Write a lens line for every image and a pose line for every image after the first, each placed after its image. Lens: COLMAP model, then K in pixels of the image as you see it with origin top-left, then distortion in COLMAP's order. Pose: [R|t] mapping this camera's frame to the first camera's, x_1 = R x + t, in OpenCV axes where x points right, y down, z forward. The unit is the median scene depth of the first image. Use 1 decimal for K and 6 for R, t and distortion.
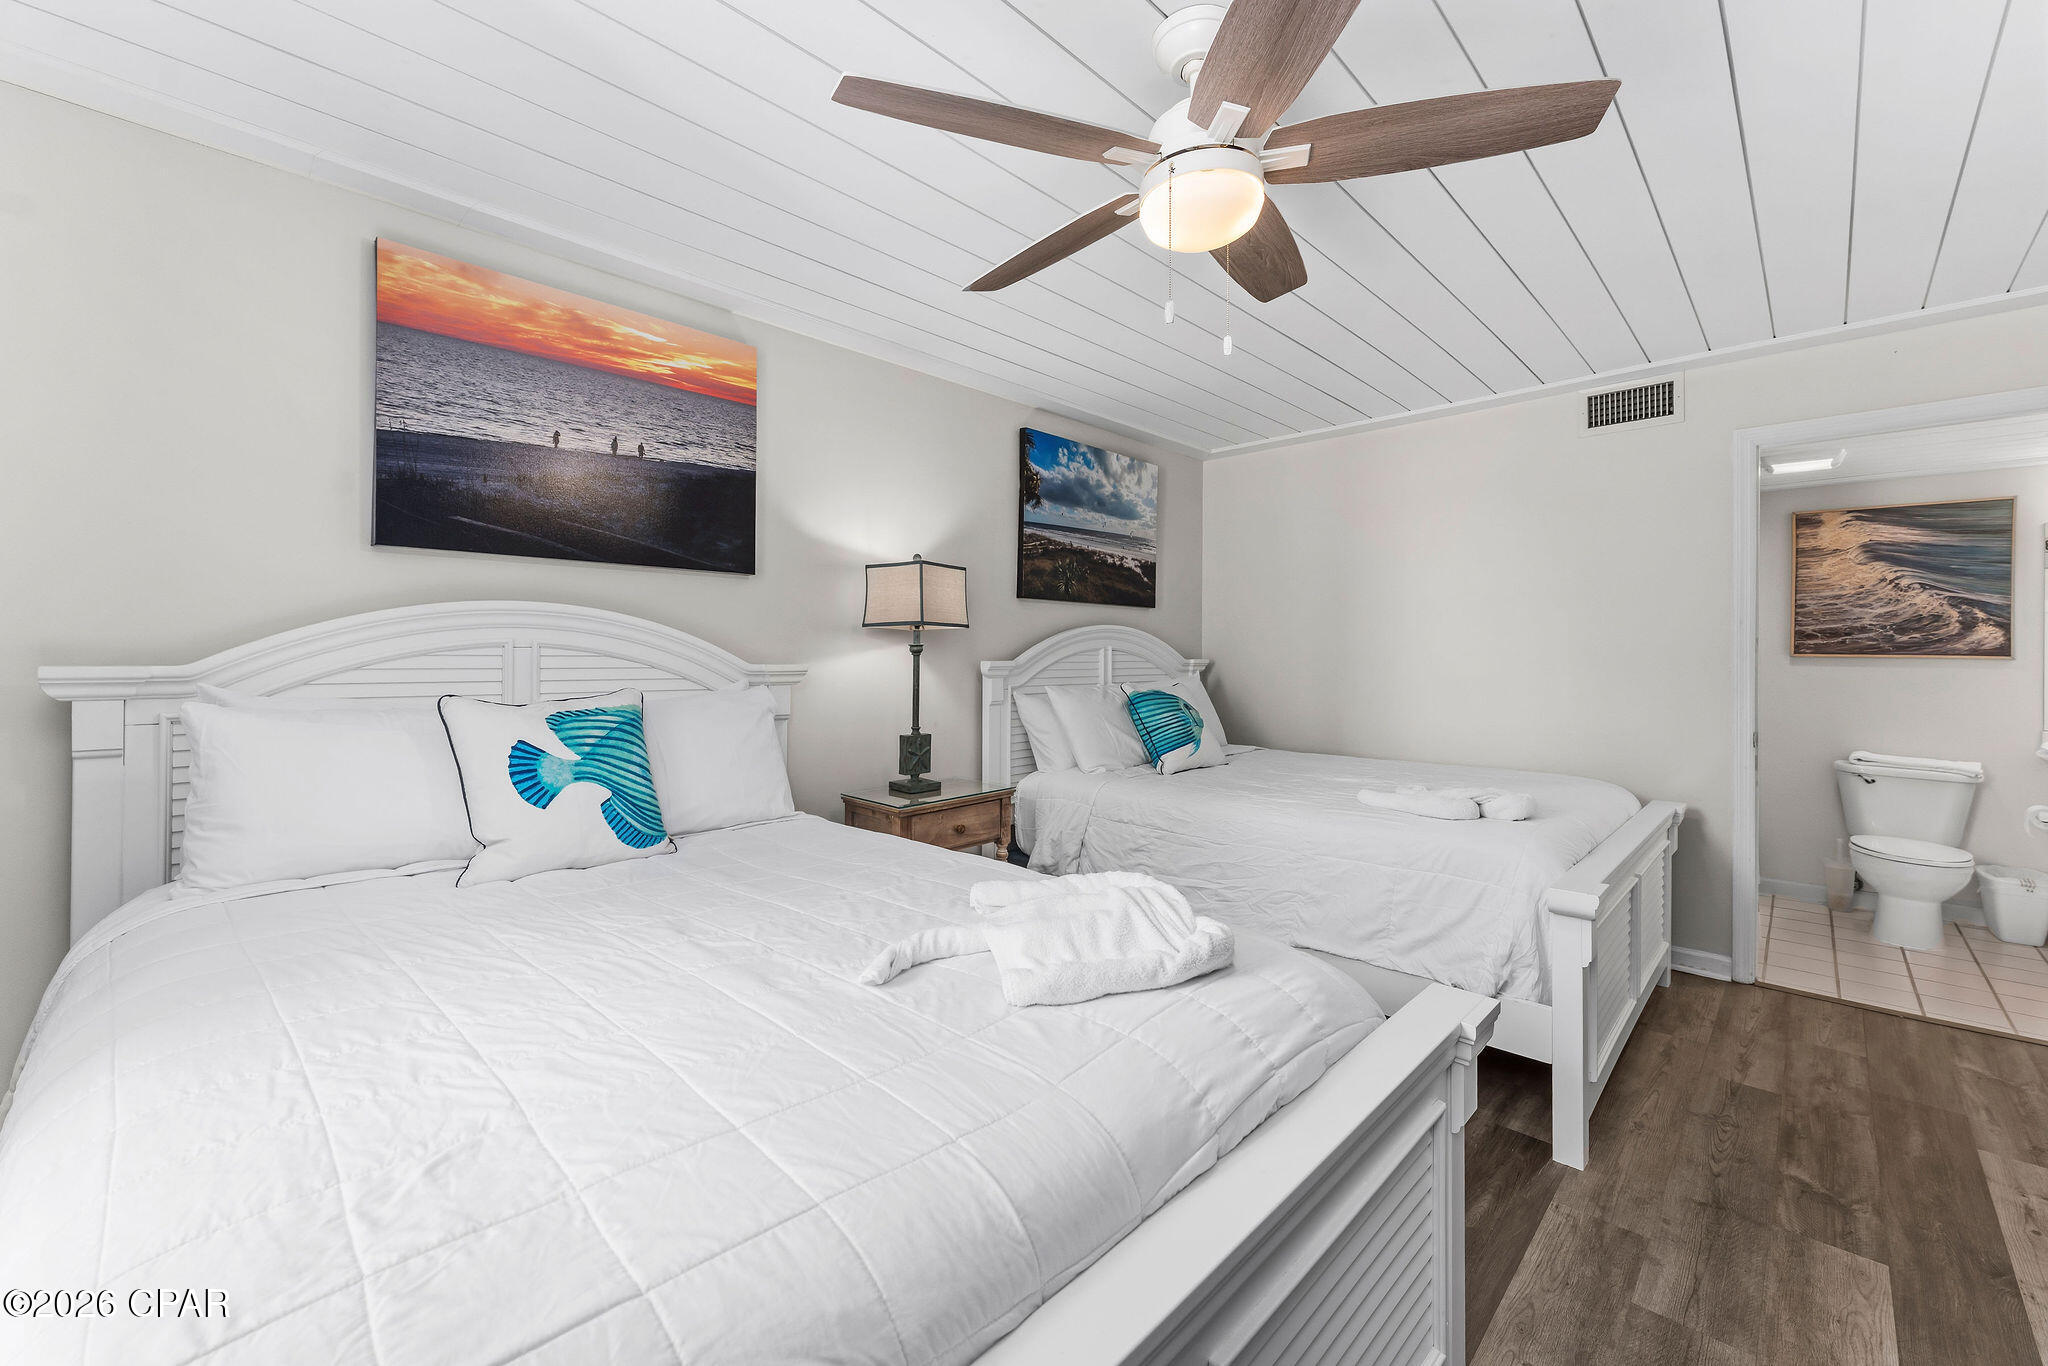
lens RADIAL K [[821.5, 0, 1025.3], [0, 821.5, 651.8], [0, 0, 1]] dist [0.001245, 0.000578]
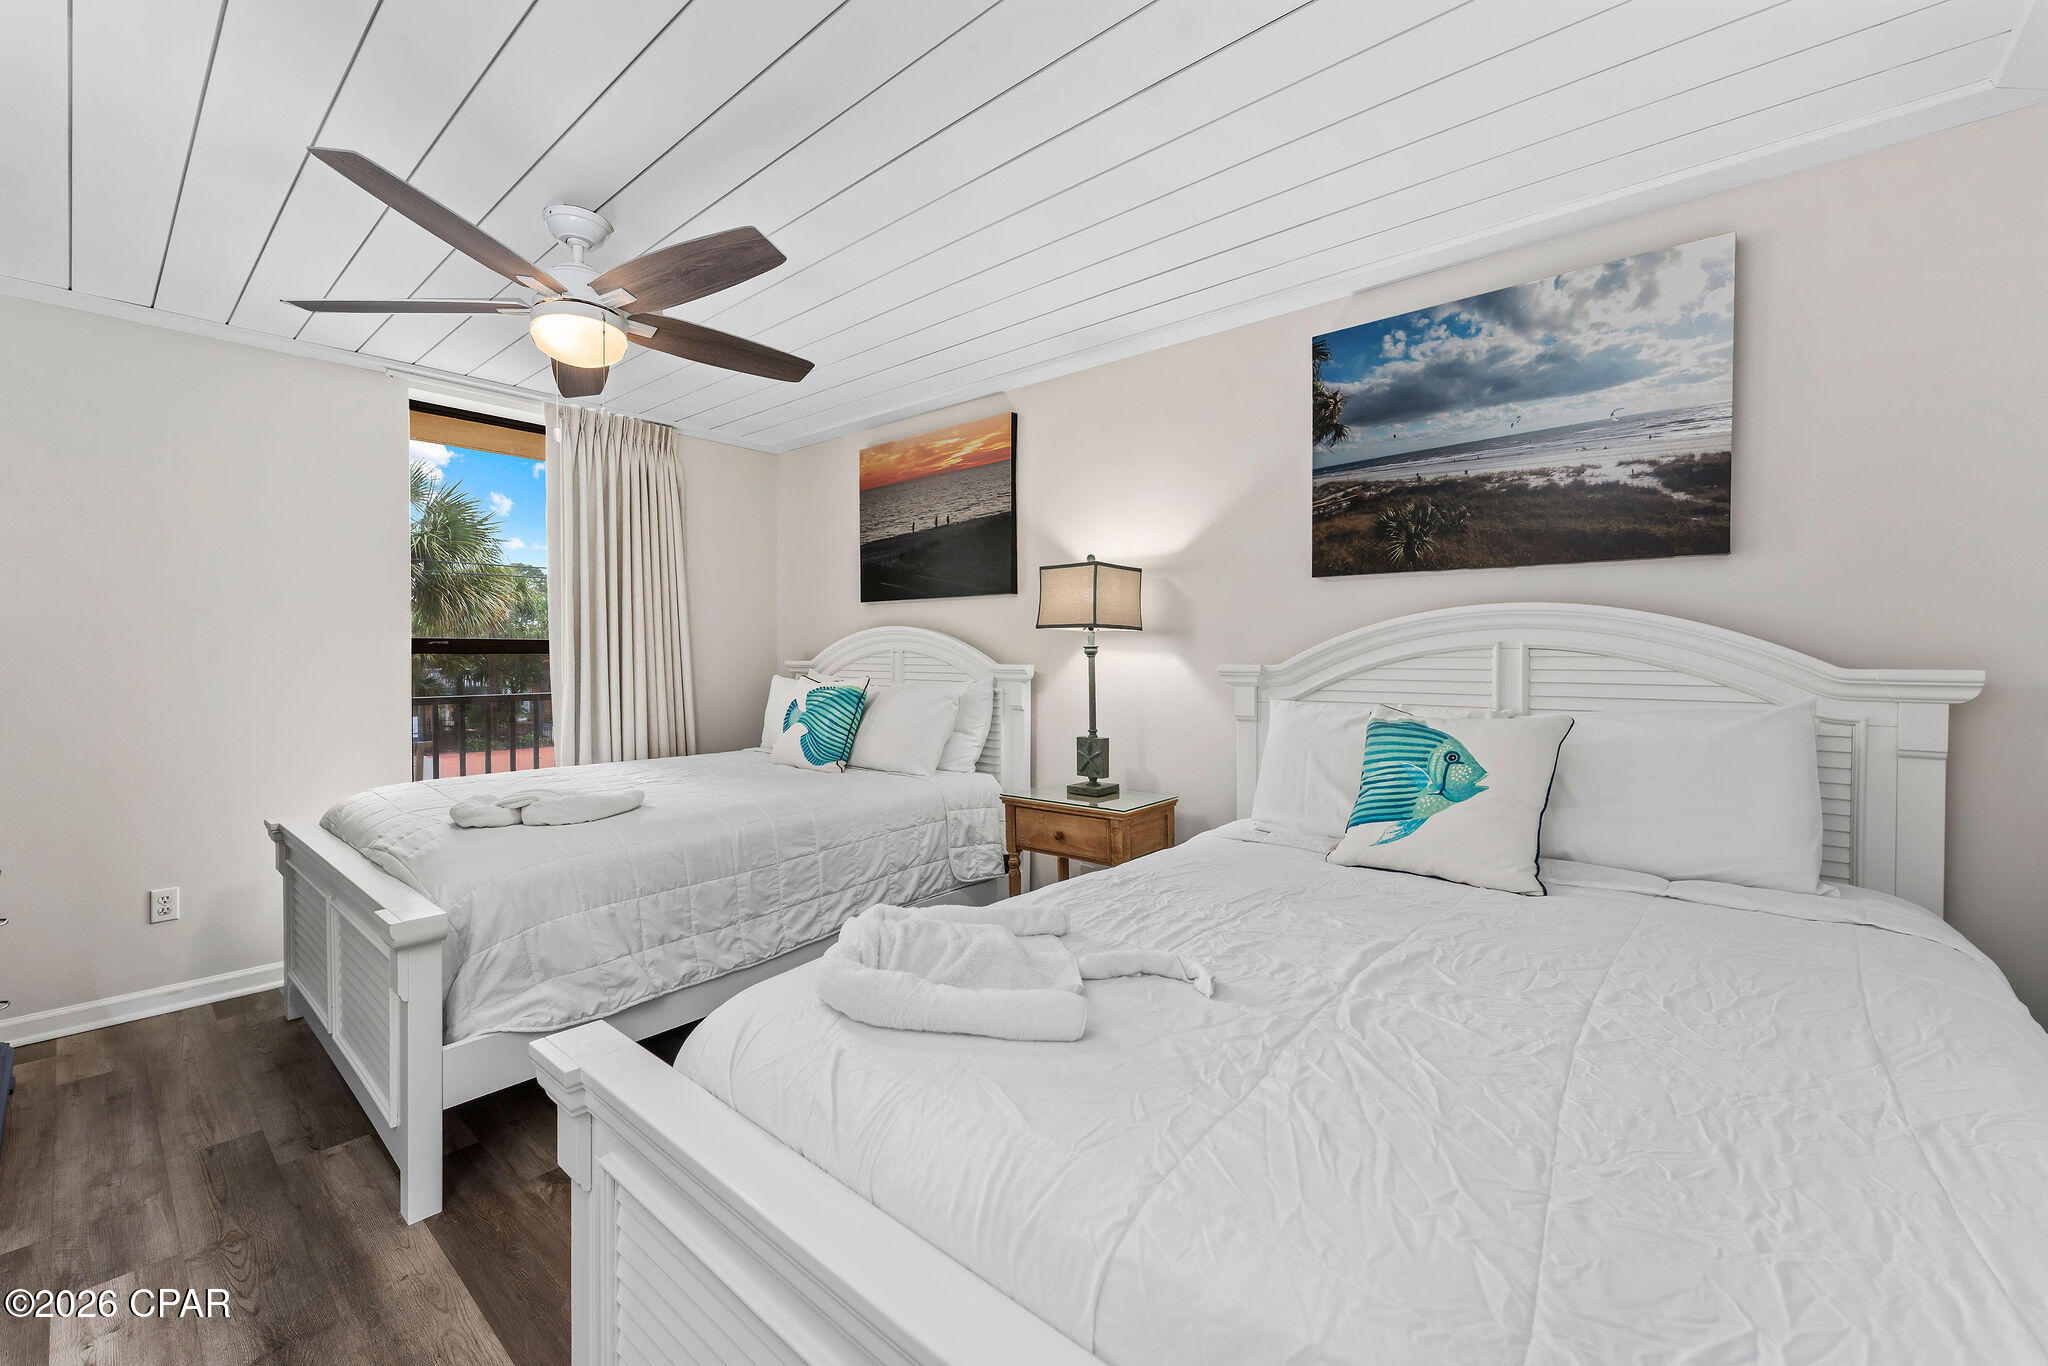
lens RADIAL K [[829.3, 0, 1010.0], [0, 829.3, 664.9], [0, 0, 1]] dist [-0.000069, -0.000462]
pose [[0.049351, 0.006620, -0.998760, 0.728734], [-0.000200, 0.999978, 0.006618, 0.005881], [0.998781, -0.000126, 0.049351, 0.724989]]
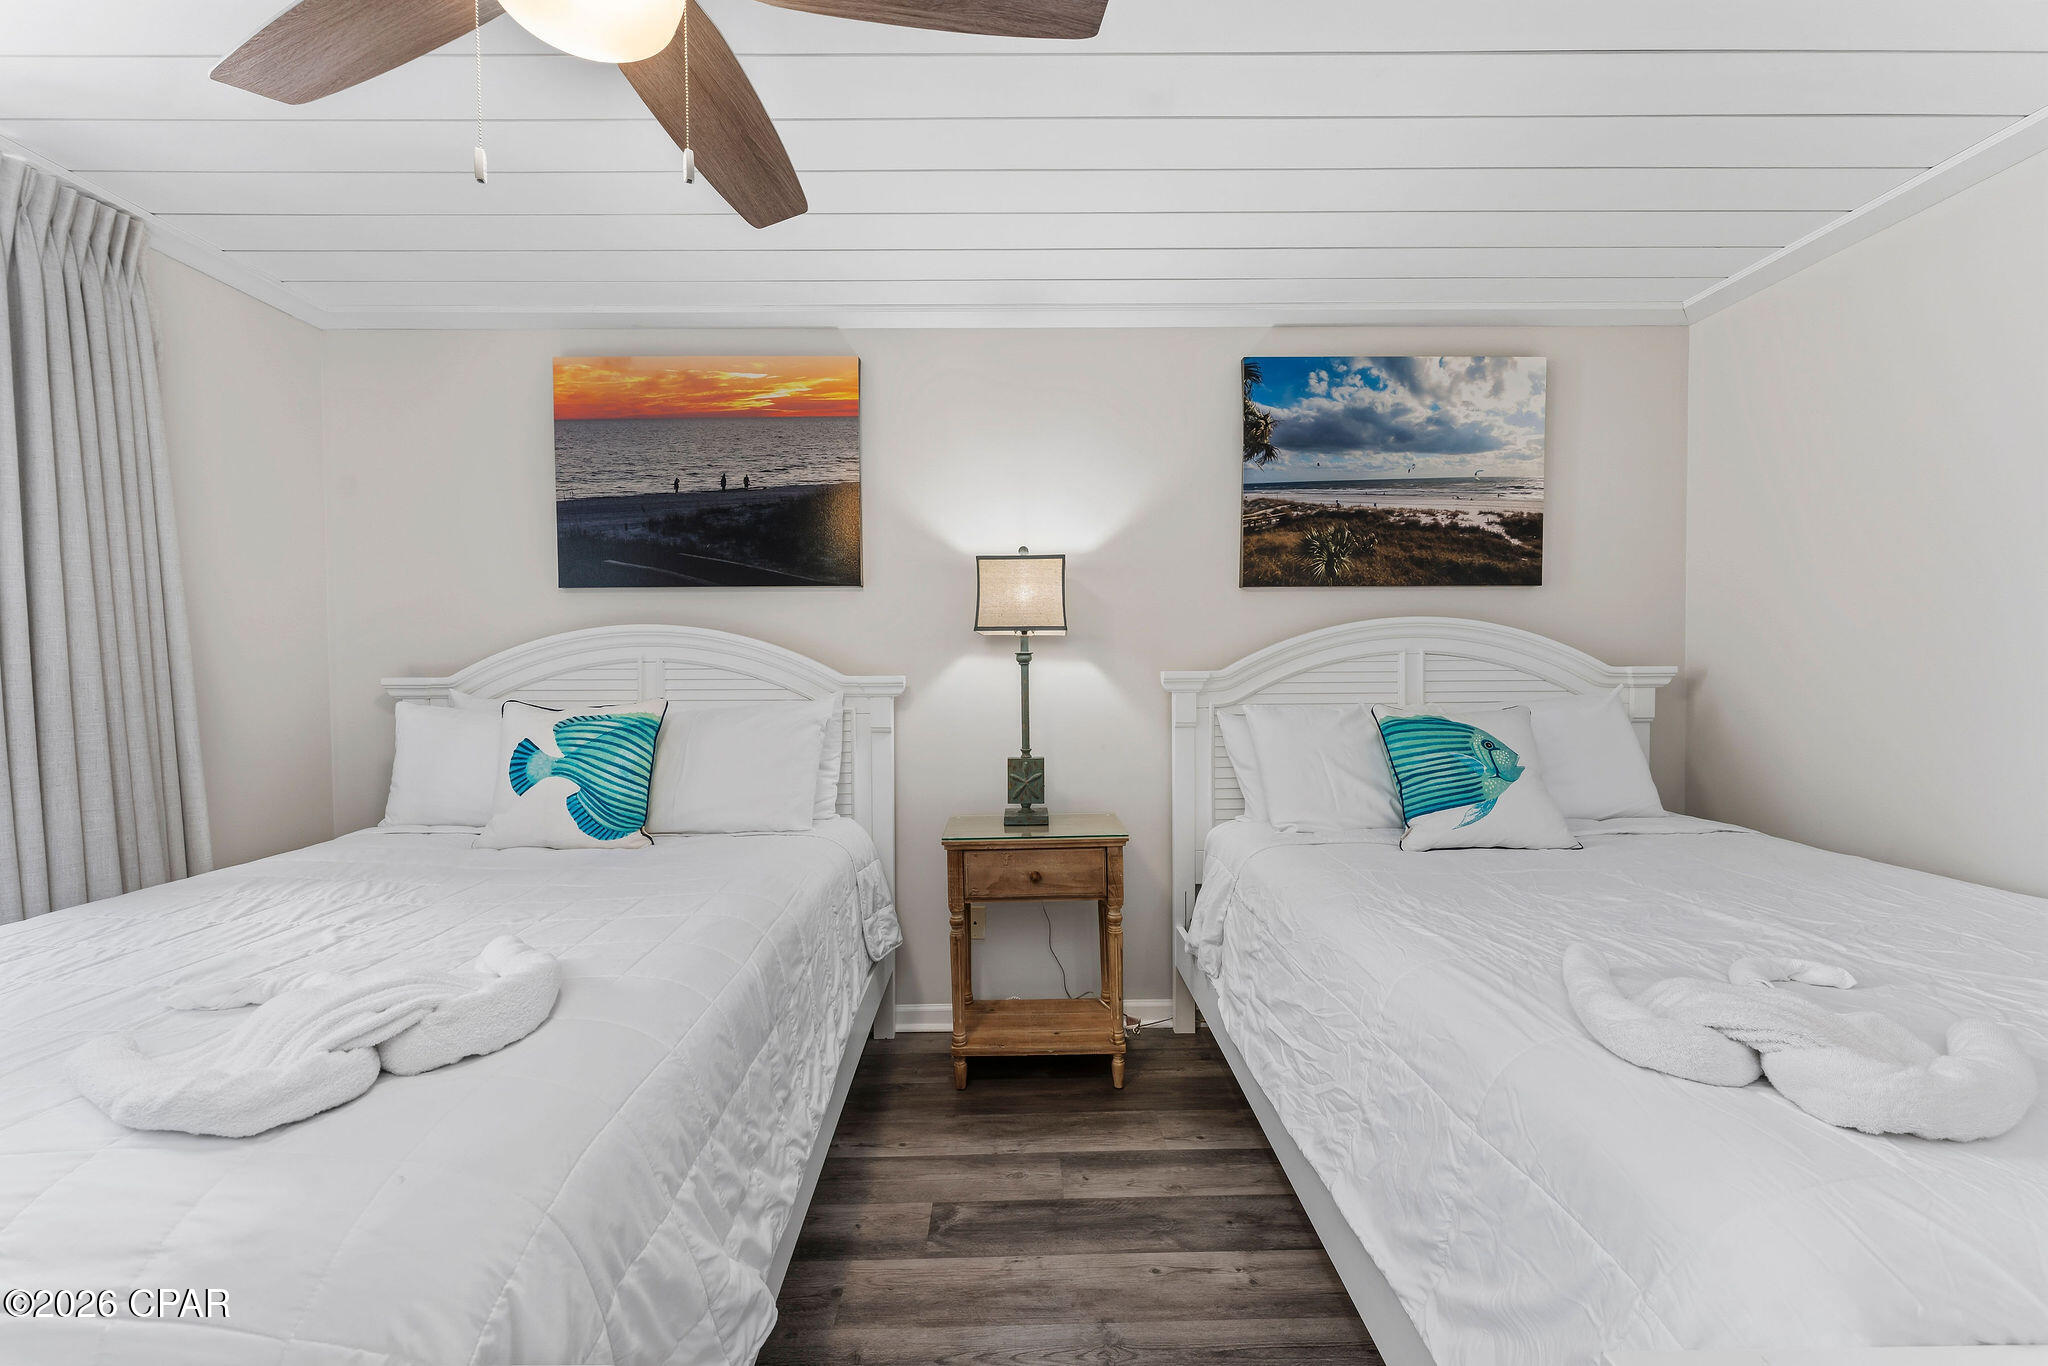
lens RADIAL K [[812.5, 0, 1024.0], [0, 812.5, 683.0], [0, 0, 1]] dist [0.000640, -0.000101]
pose [[0.704090, 0.007075, -0.710075, 0.397469], [0.012392, 0.999676, 0.022248, 0.003320], [0.710003, -0.024464, 0.703774, 0.343163]]
